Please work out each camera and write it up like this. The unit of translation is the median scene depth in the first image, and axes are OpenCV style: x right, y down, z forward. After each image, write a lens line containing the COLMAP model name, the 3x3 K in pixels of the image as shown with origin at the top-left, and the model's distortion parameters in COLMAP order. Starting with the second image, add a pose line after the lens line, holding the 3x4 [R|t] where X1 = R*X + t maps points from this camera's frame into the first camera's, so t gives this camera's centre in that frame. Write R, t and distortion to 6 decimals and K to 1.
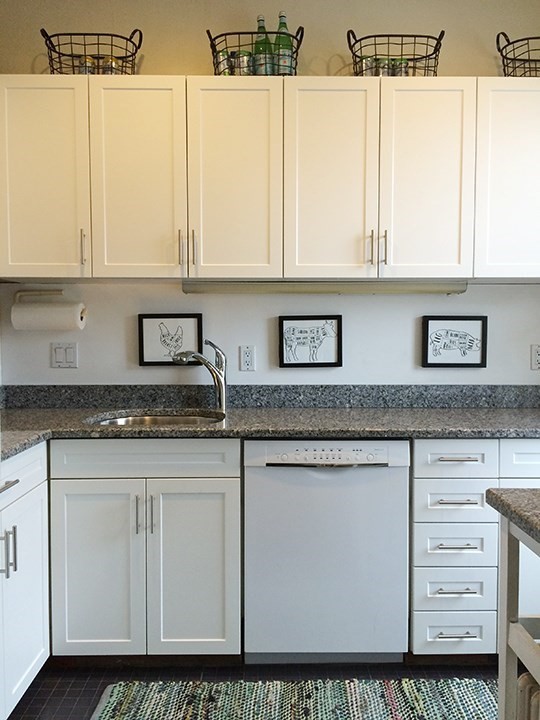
lens RADIAL K [[624.5, 0, 268.8], [0, 624.5, 360.1], [0, 0, 1]] dist [0.063000, -0.087724]
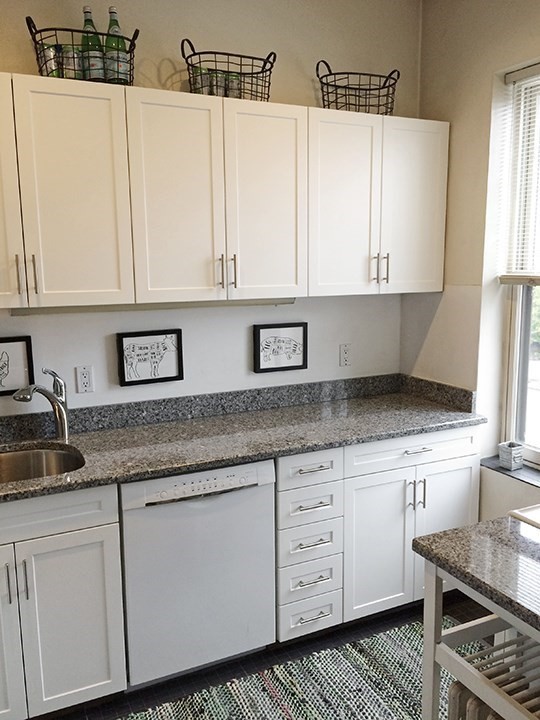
lens RADIAL K [[624.5, 0, 268.9], [0, 624.5, 359.9], [0, 0, 1]] dist [0.063000, -0.087724]
pose [[0.902277, -0.078622, 0.423927, -0.205912], [0.030705, 0.992454, 0.118710, -0.153427], [-0.430062, -0.094093, 0.897883, 0.042398]]
